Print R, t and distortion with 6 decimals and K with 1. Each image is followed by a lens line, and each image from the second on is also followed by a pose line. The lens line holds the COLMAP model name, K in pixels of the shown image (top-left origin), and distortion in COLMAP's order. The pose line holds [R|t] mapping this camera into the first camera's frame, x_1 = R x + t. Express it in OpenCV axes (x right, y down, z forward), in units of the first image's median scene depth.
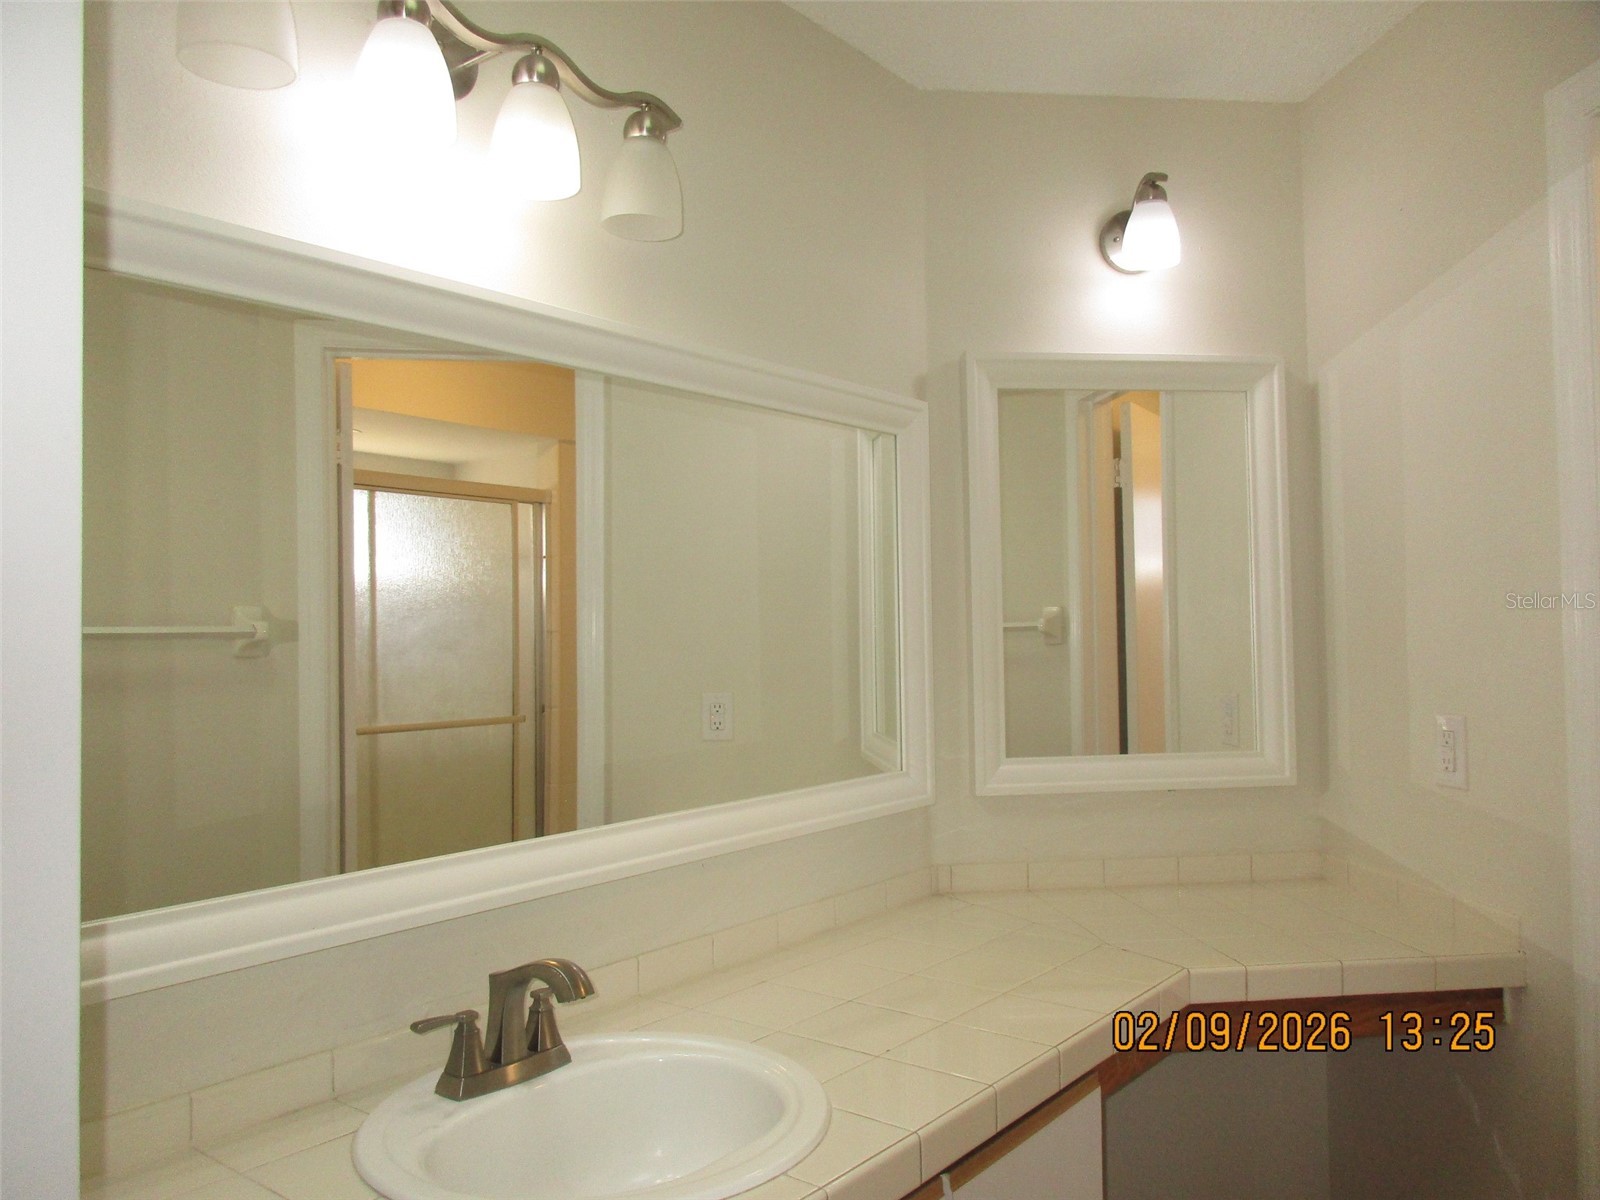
lens RADIAL K [[1195.0, 0, 811.9], [0, 1195.0, 595.9], [0, 0, 1]] dist [0.003203, -0.010897]
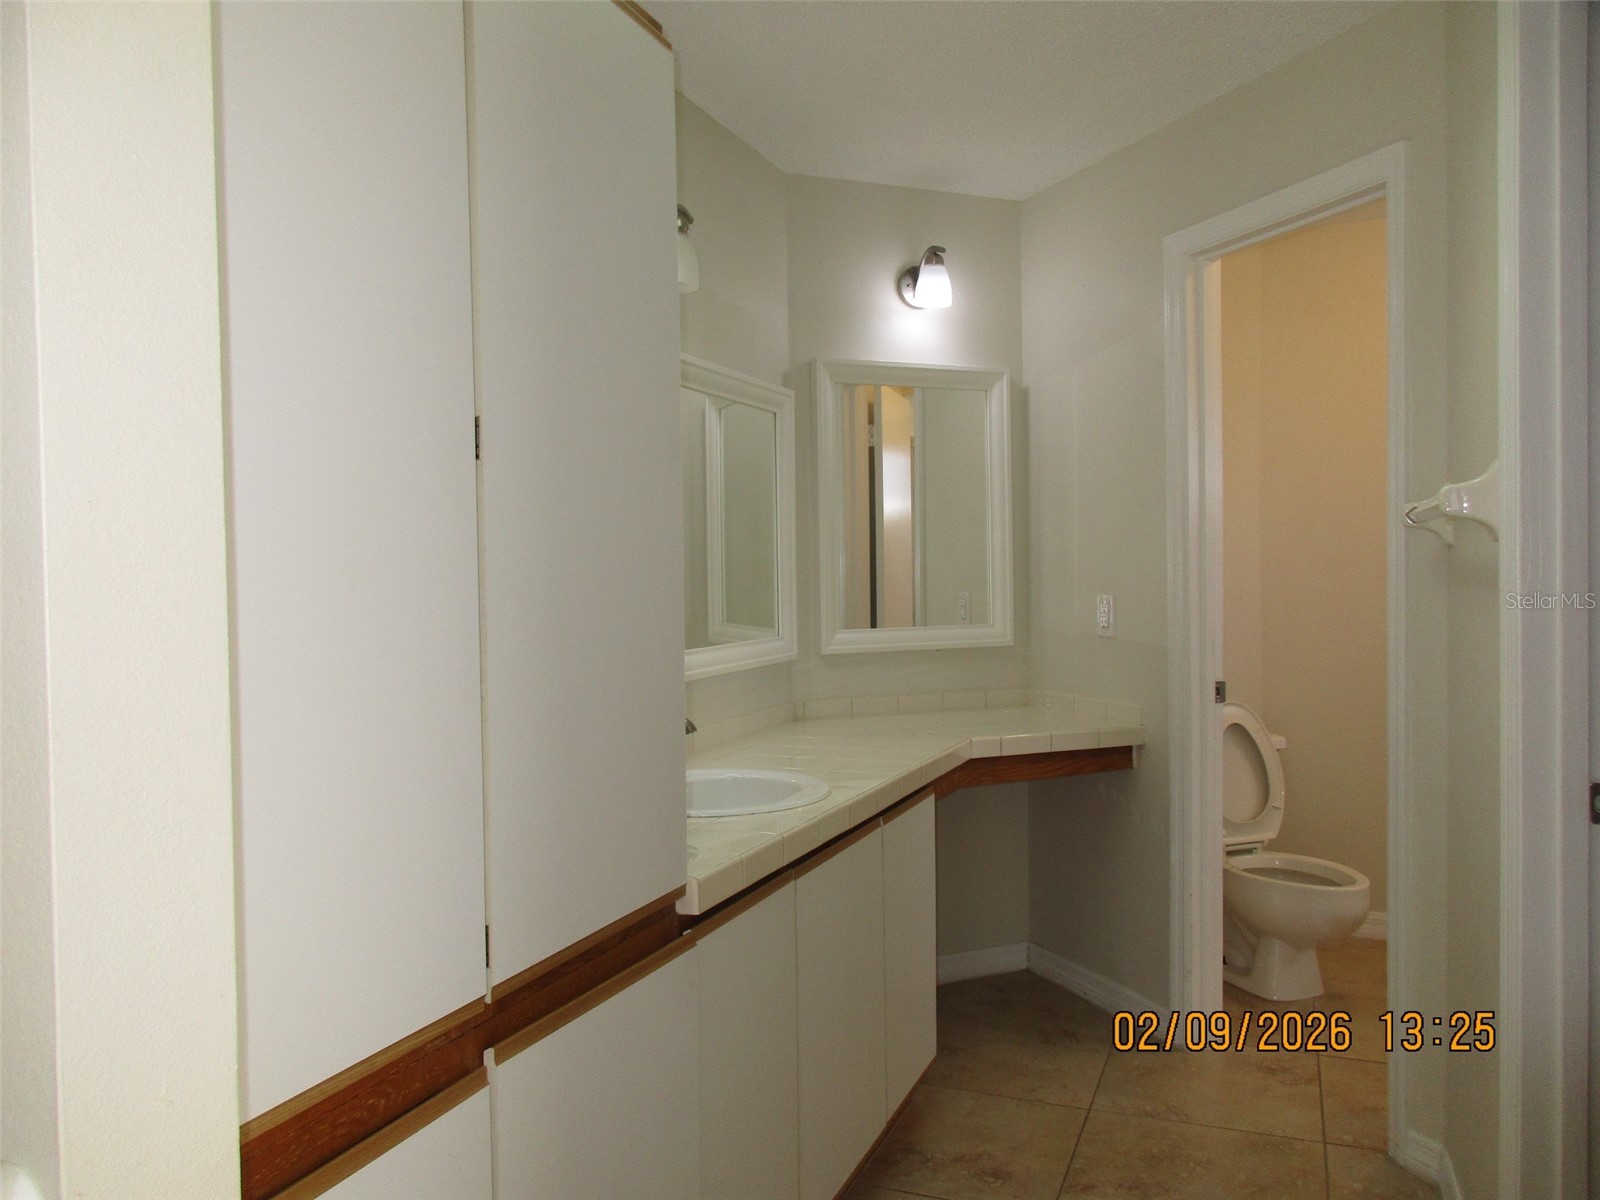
lens RADIAL K [[1195.0, 0, 811.9], [0, 1195.0, 595.9], [0, 0, 1]] dist [0.003203, -0.010897]
pose [[0.959555, -0.007676, 0.281417, -0.294443], [-0.005654, 0.998901, 0.046524, 0.023645], [-0.281464, -0.046234, 0.958457, -0.435065]]
